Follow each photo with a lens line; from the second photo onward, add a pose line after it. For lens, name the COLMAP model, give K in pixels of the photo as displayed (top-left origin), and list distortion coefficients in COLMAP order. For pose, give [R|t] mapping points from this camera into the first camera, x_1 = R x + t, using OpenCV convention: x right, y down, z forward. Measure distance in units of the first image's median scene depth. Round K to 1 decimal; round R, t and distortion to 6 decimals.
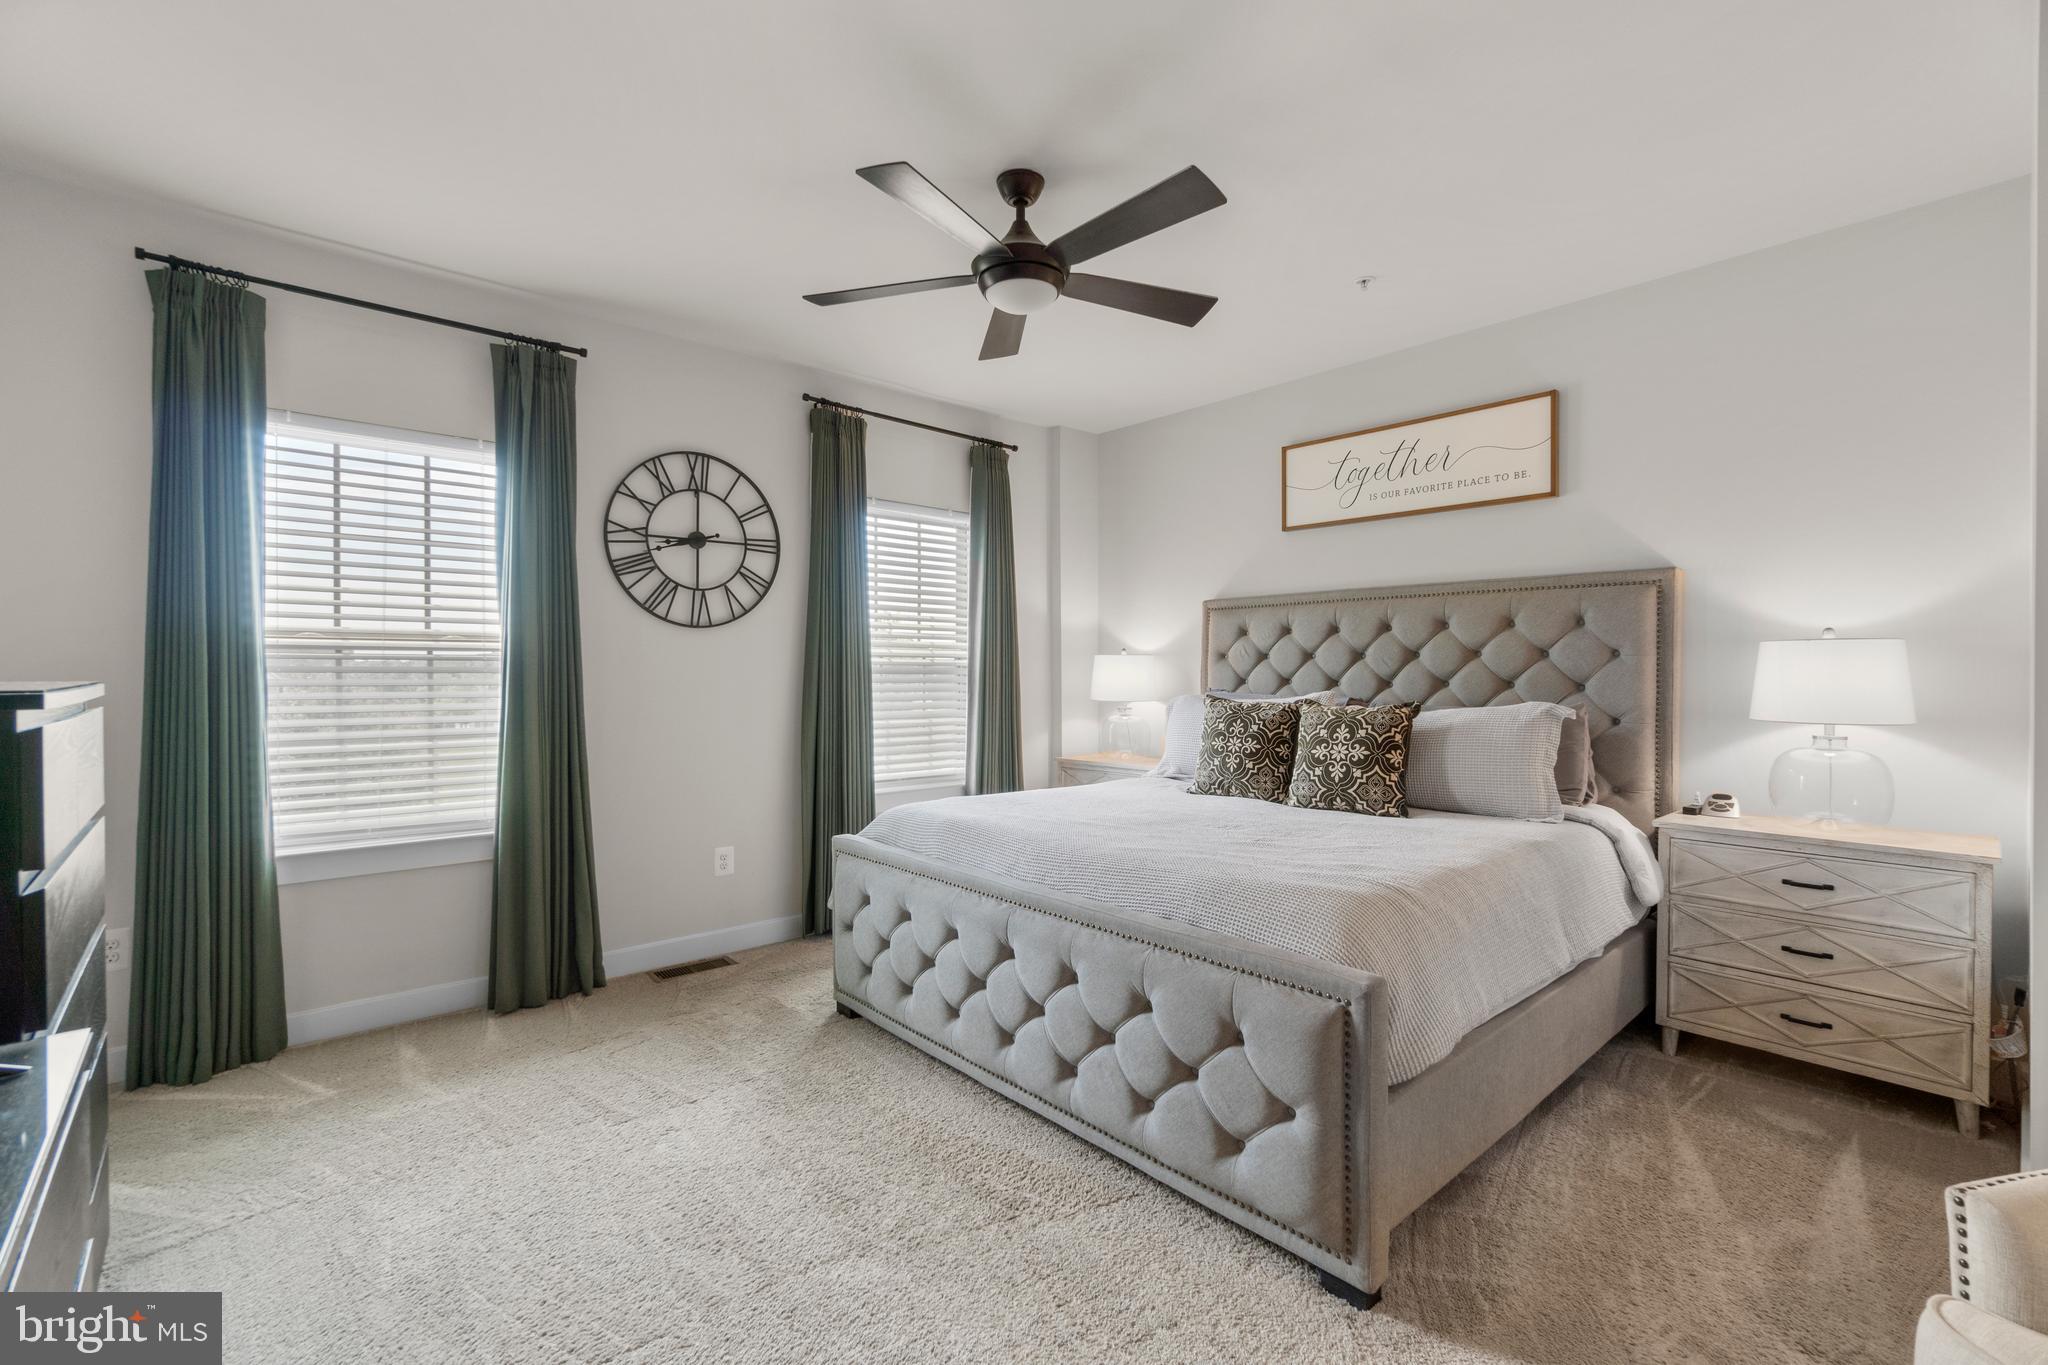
lens RADIAL K [[885.1, 0, 1028.1], [0, 885.1, 677.3], [0, 0, 1]] dist [-0.002590, 0.000226]
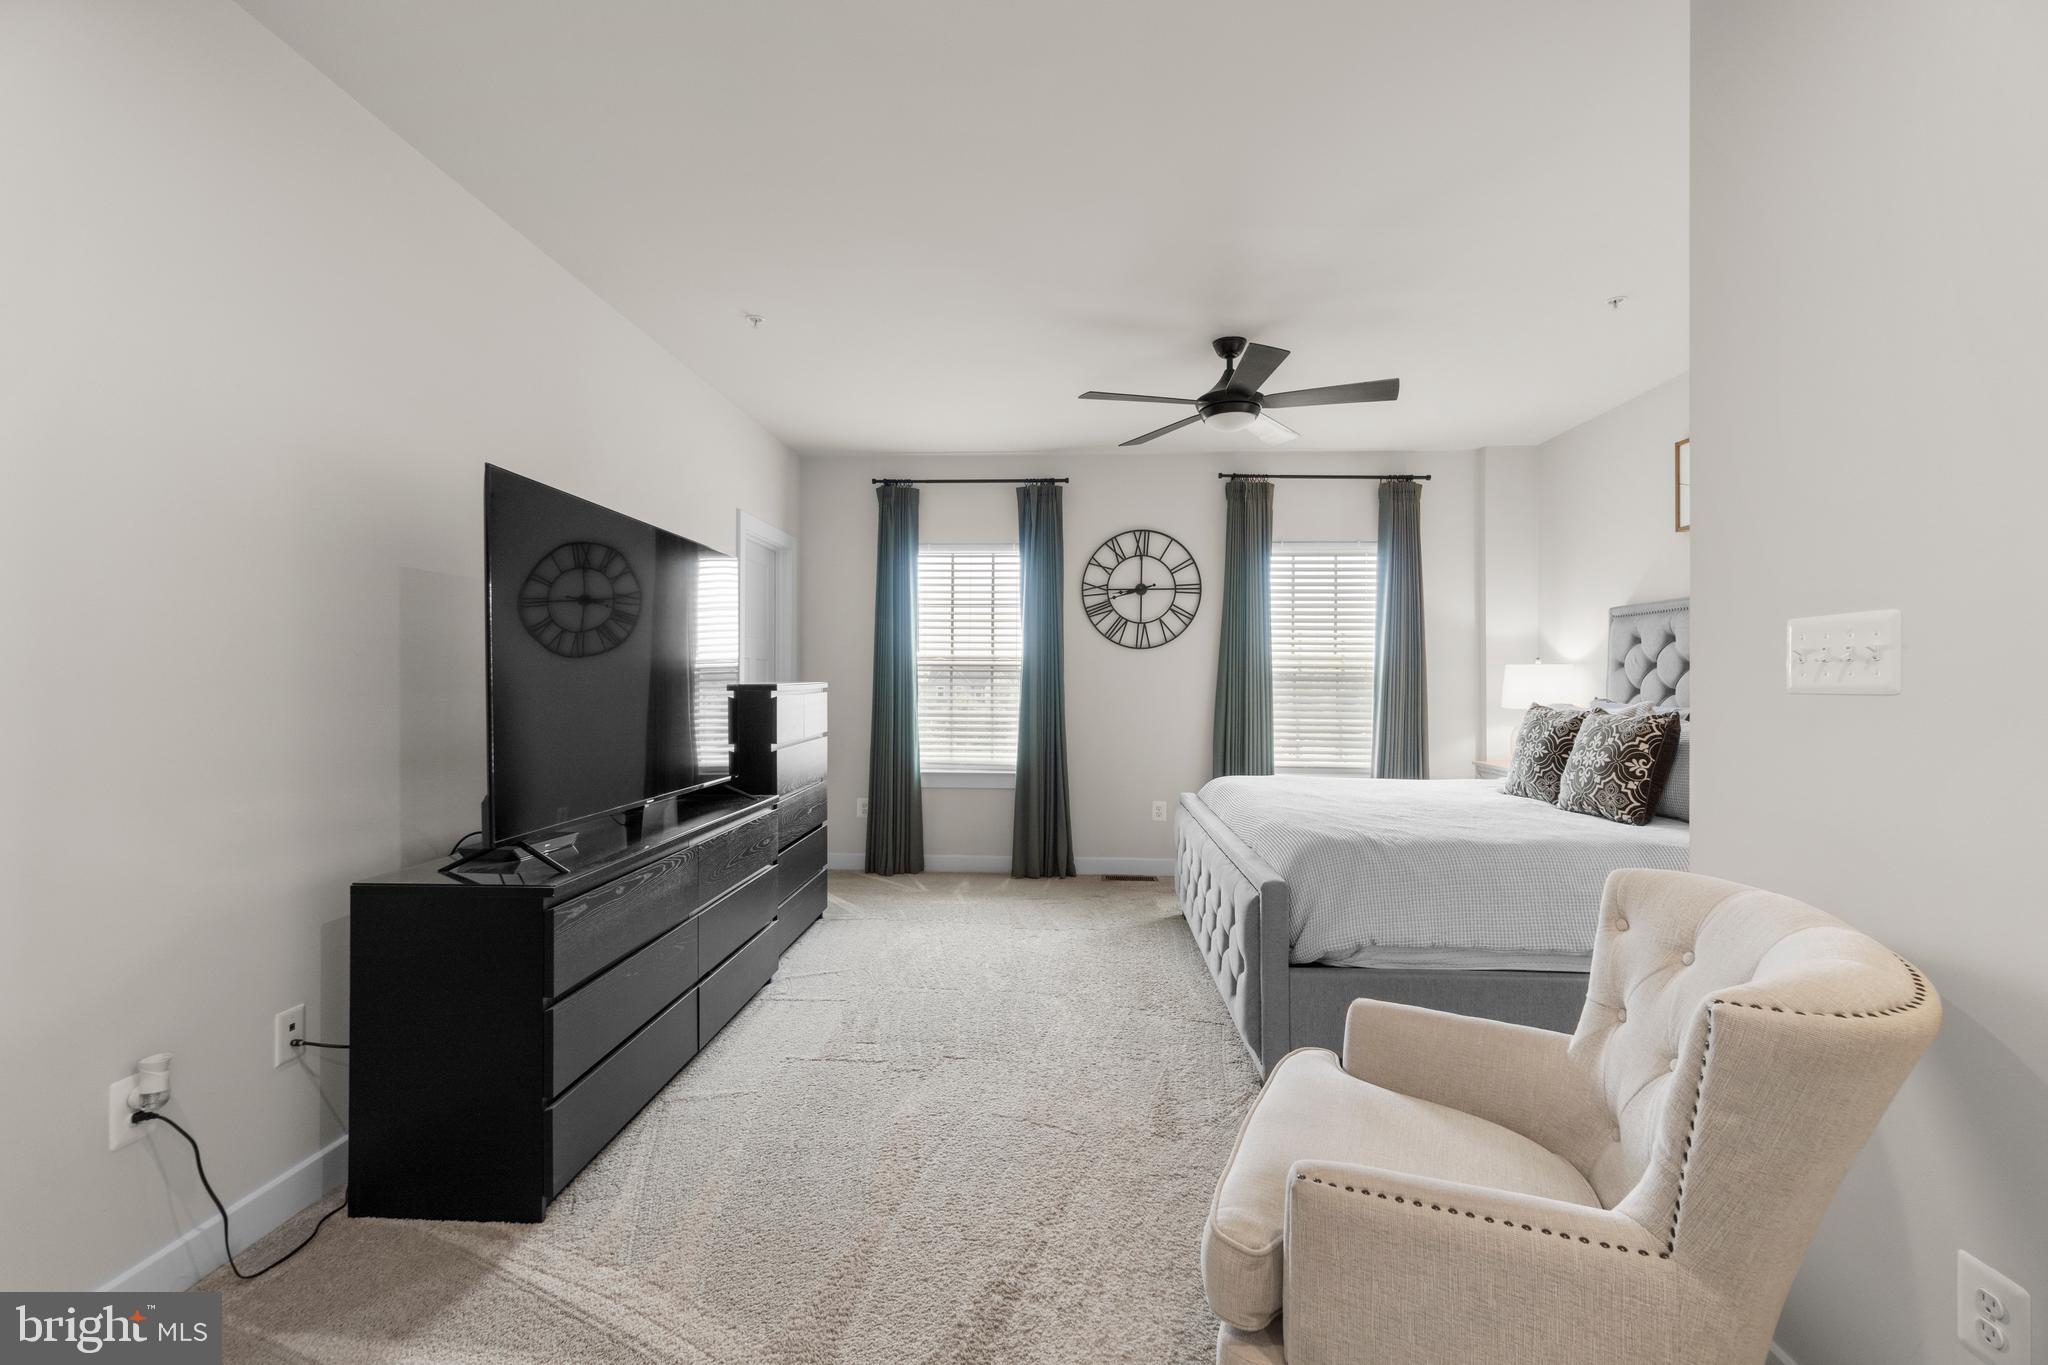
lens RADIAL K [[885.1, 0, 1023.9], [0, 885.1, 683.2], [0, 0, 1]] dist [-0.002590, 0.000226]
pose [[0.709236, 0.007119, -0.704935, 0.527091], [-0.008463, 0.999963, 0.001583, -0.000016], [0.704920, 0.004843, 0.709270, -0.177954]]
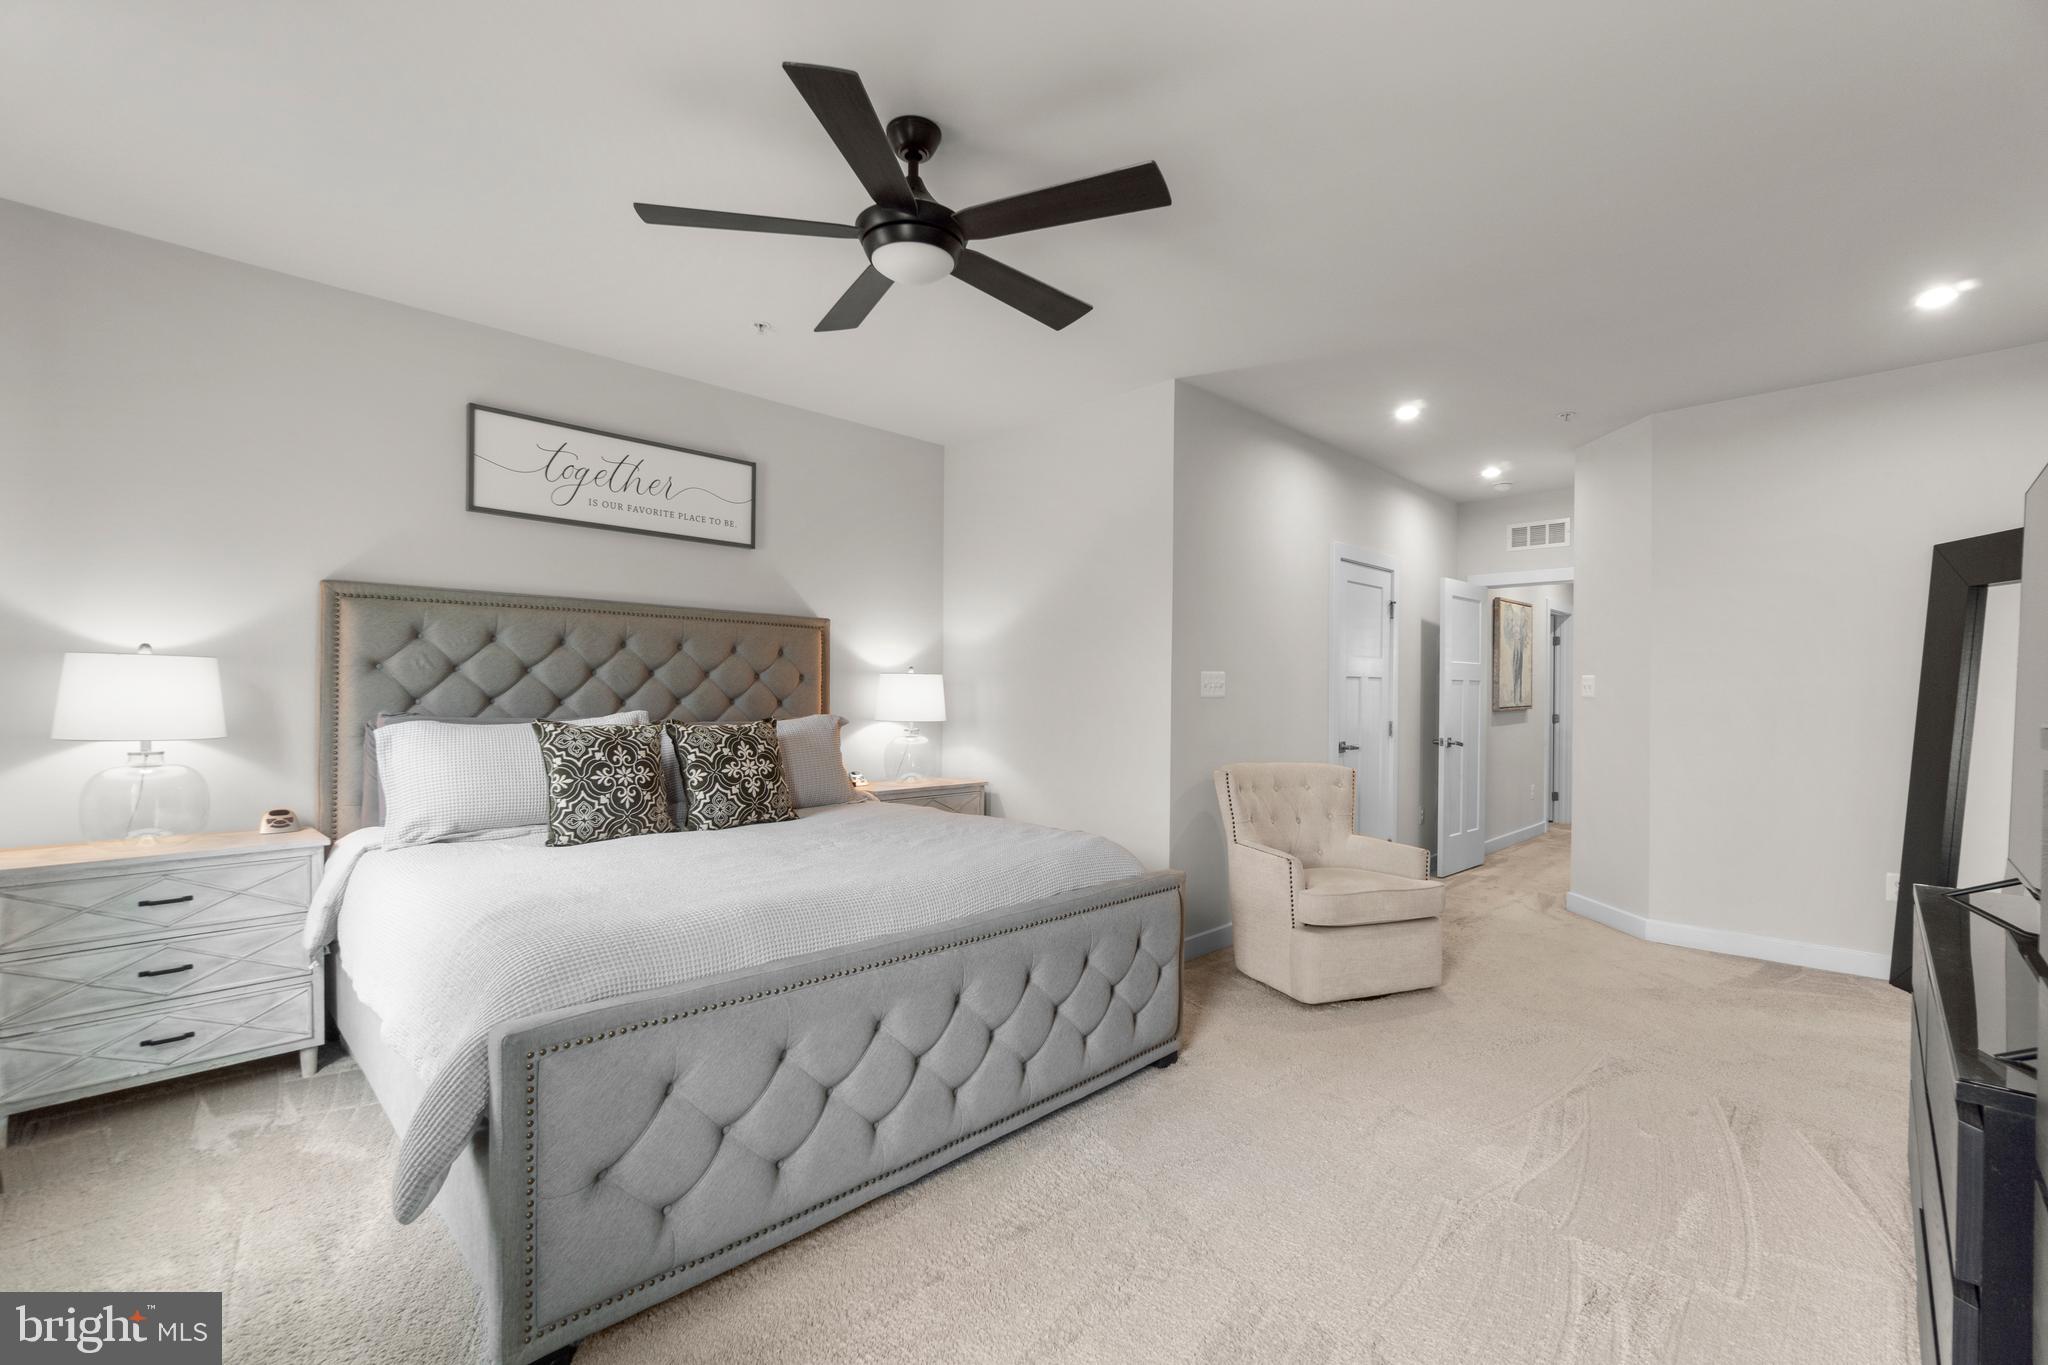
lens RADIAL K [[885.1, 0, 941.4], [0, 885.1, 706.5], [0, 0, 1]] dist [-0.002590, 0.000226]
pose [[-0.020162, -0.013938, 0.999700, -0.584245], [-0.002141, 0.999901, 0.013898, -0.001721], [-0.999794, -0.001860, -0.020190, 0.682248]]
